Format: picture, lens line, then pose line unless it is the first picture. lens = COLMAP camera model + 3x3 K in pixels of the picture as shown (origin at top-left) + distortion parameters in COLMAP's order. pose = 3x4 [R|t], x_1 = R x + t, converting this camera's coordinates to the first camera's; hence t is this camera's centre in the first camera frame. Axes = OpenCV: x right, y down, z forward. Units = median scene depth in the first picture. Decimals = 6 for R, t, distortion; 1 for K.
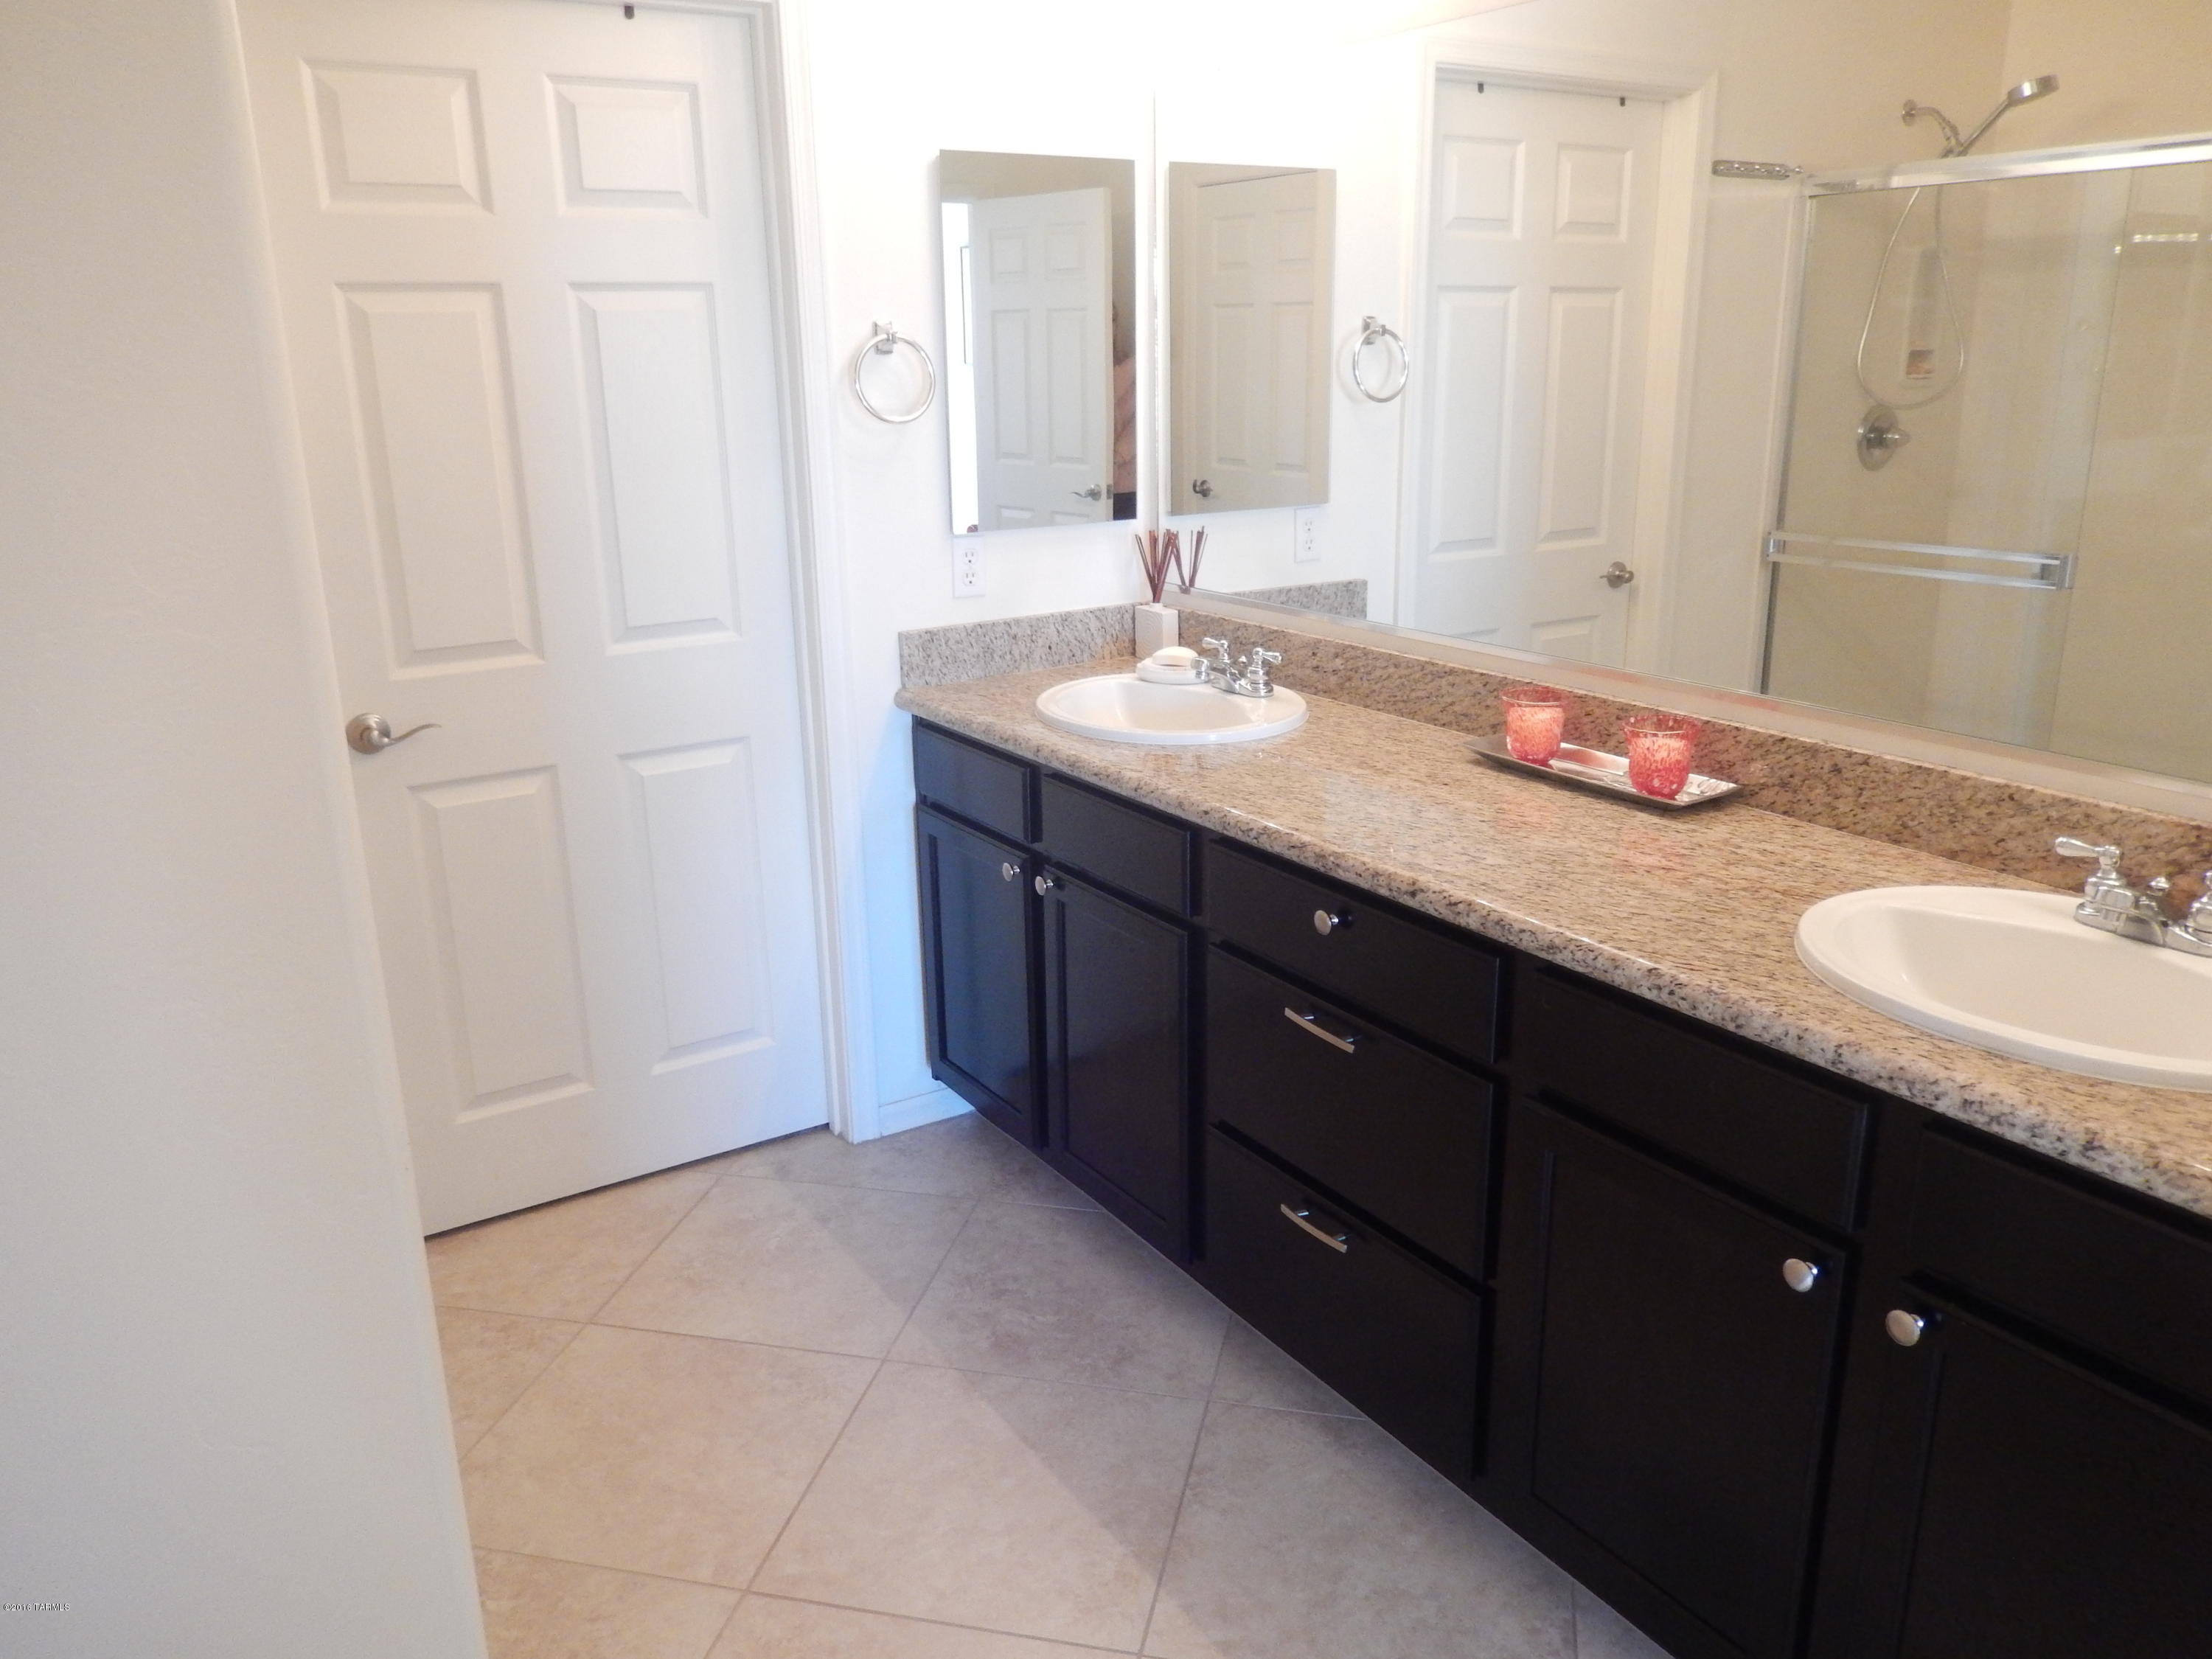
lens RADIAL K [[1648.8, 0, 1109.1], [0, 1648.8, 823.5], [0, 0, 1]] dist [-0.003062, -0.013243]
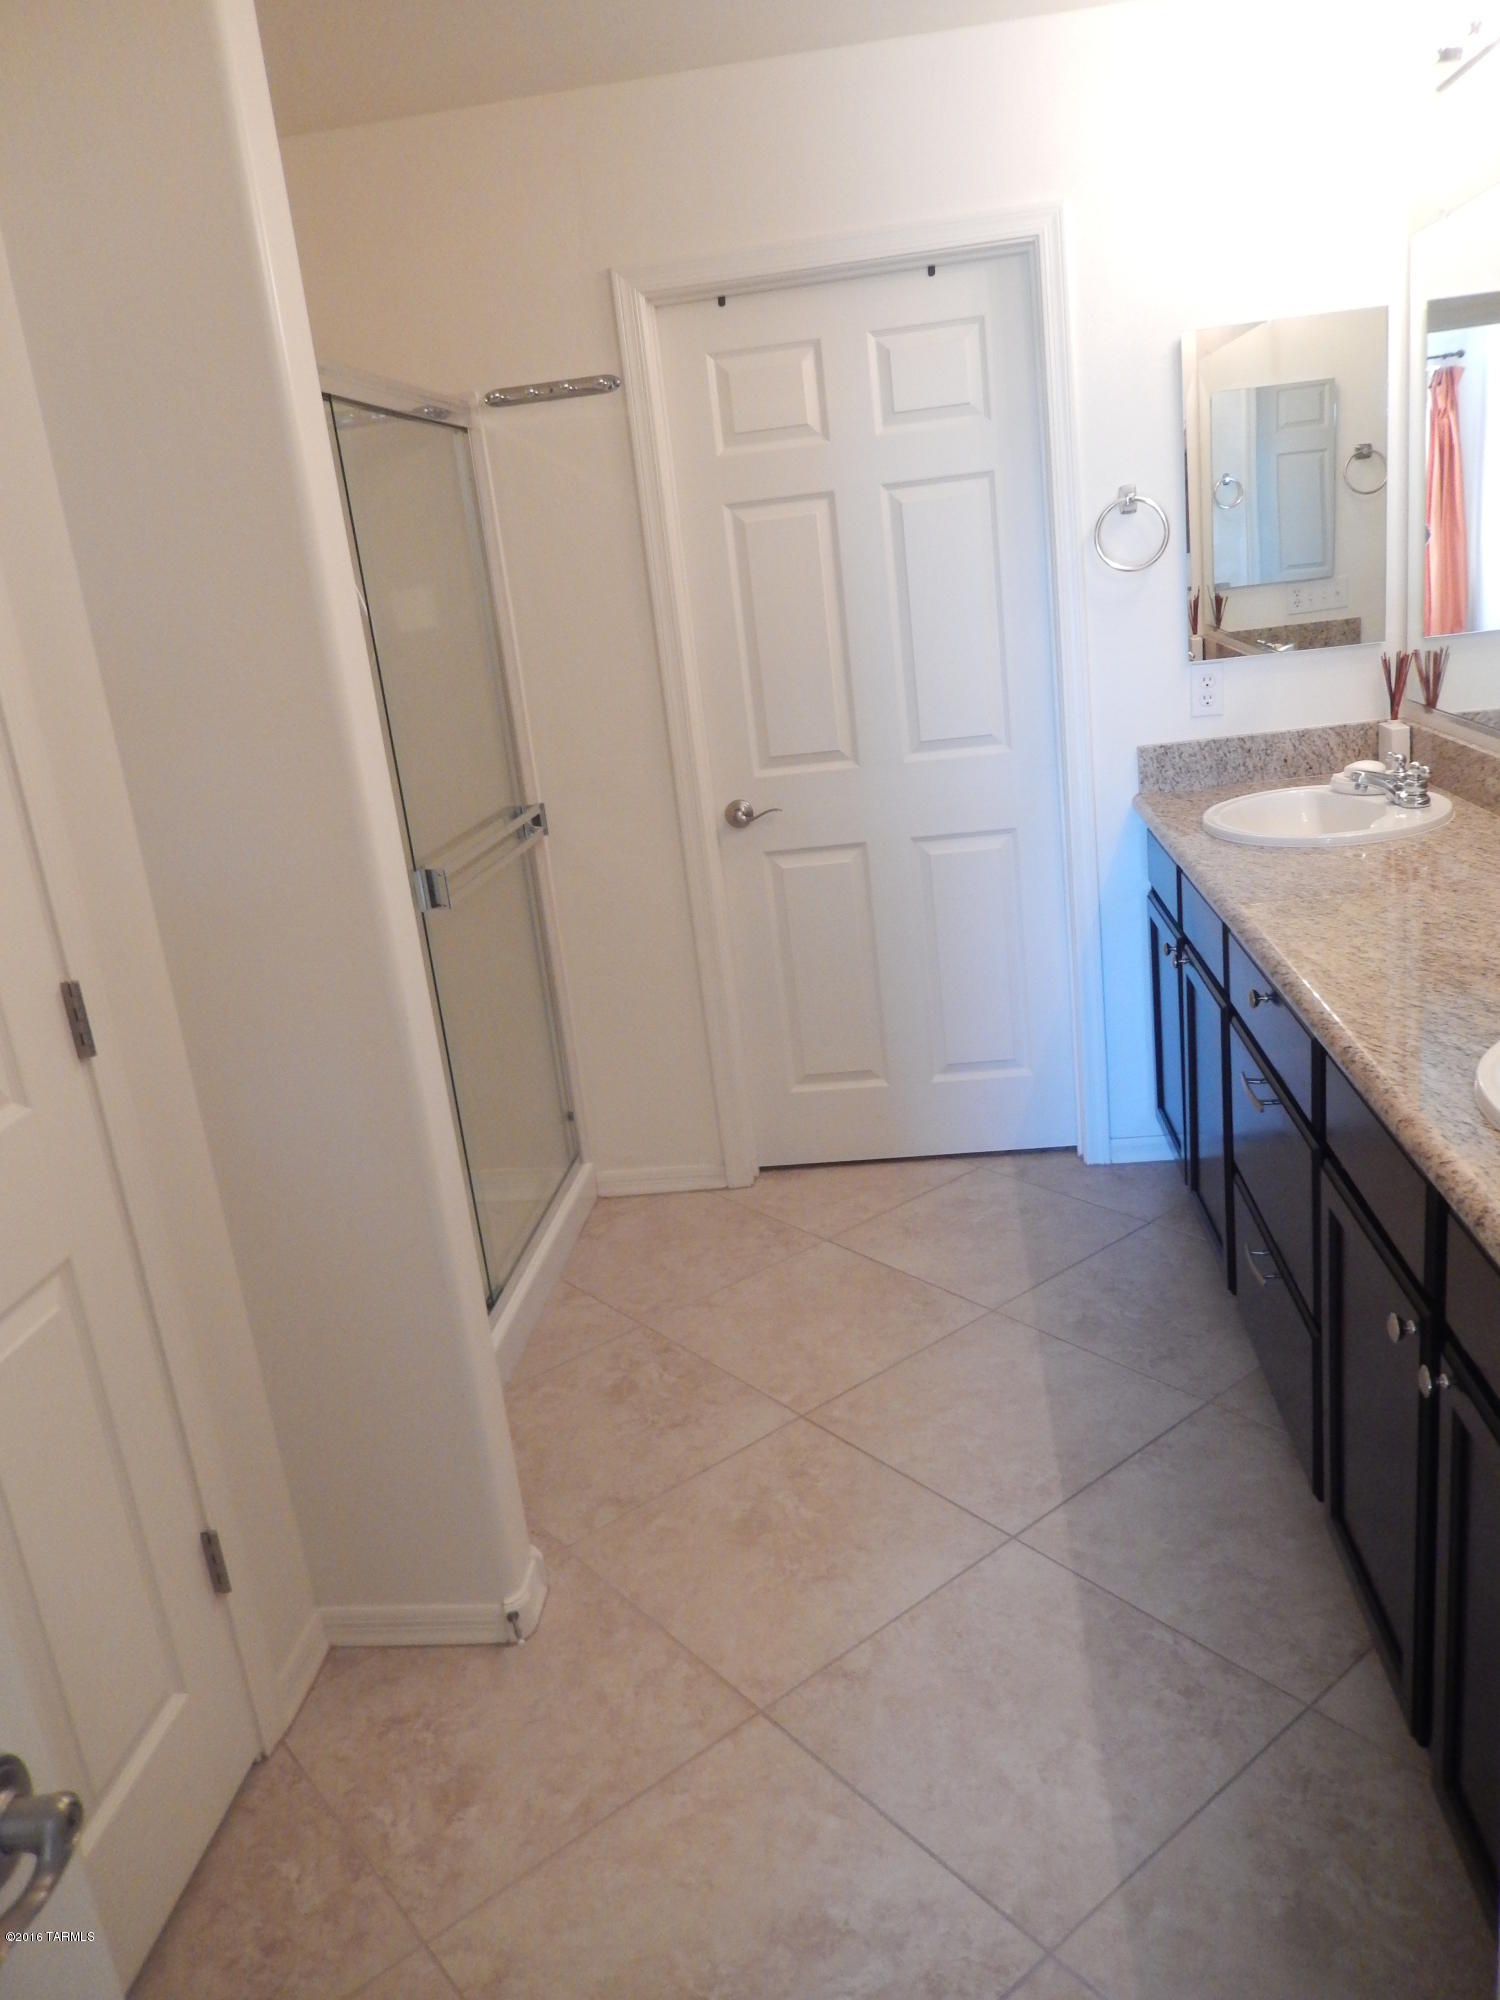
lens RADIAL K [[1490.8, 0, 734.8], [0, 1490.8, 1006.4], [0, 0, 1]] dist [-0.003062, -0.013243]
pose [[0.773297, 0.112217, -0.624035, 0.380858], [-0.077154, 0.993554, 0.083059, 0.005133], [0.629333, -0.016082, 0.776970, -0.033491]]
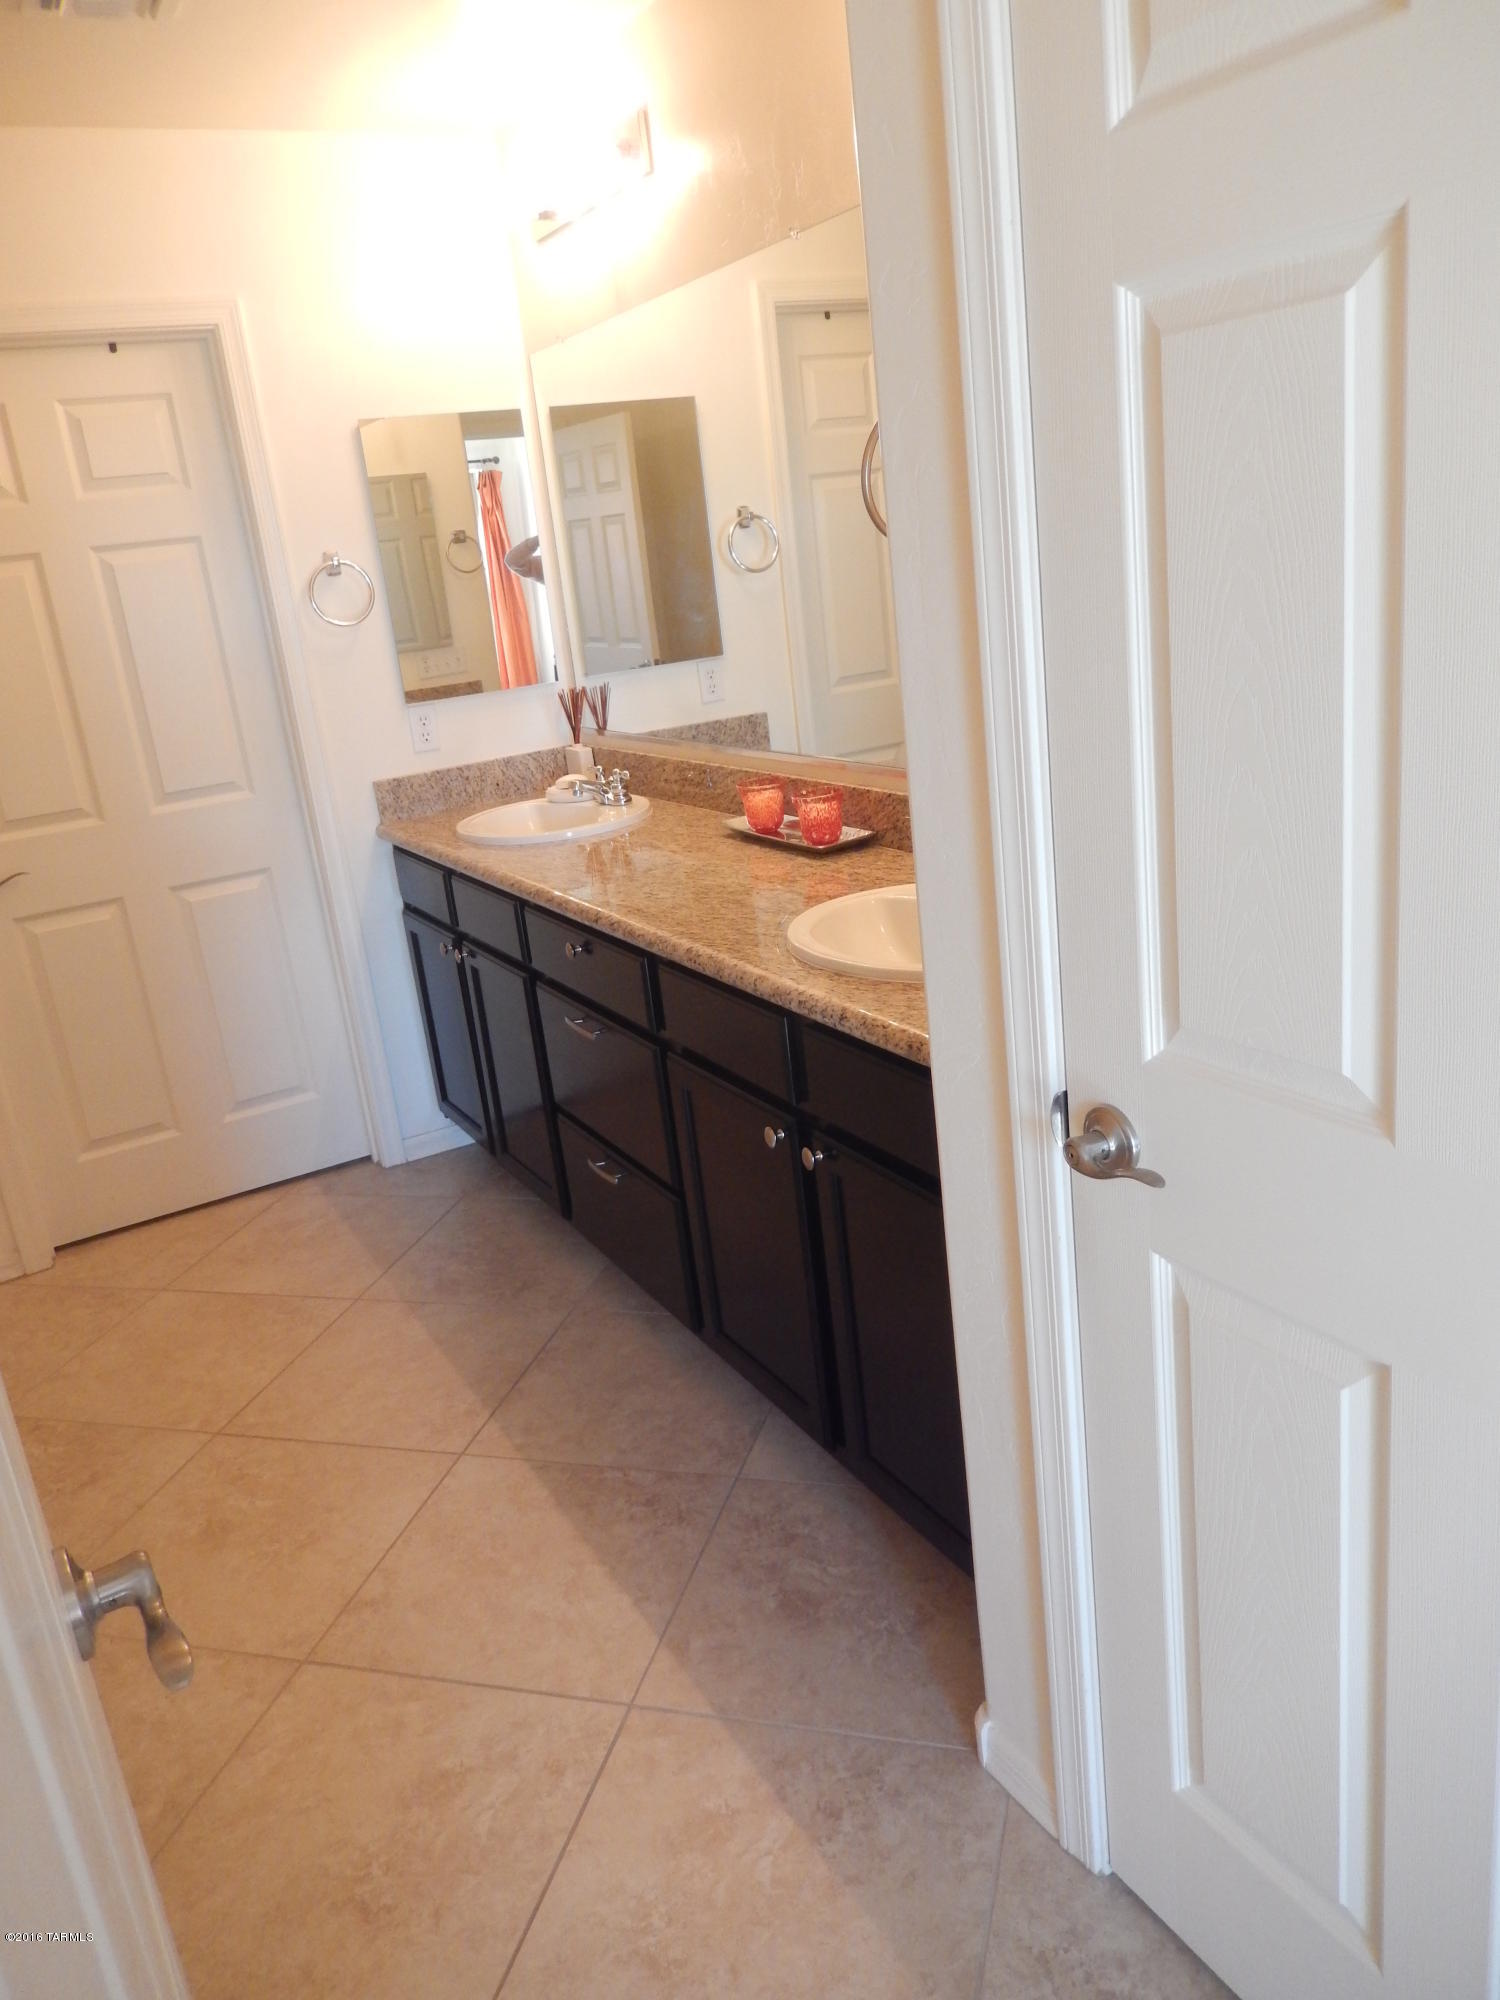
lens RADIAL K [[1490.8, 0, 745.1], [0, 1490.8, 1003.3], [0, 0, 1]] dist [-0.003062, -0.013243]
pose [[0.993607, -0.072197, -0.086791, 0.294009], [0.074204, 0.997040, 0.020126, 0.068556], [0.085081, -0.026437, 0.996023, -0.206693]]
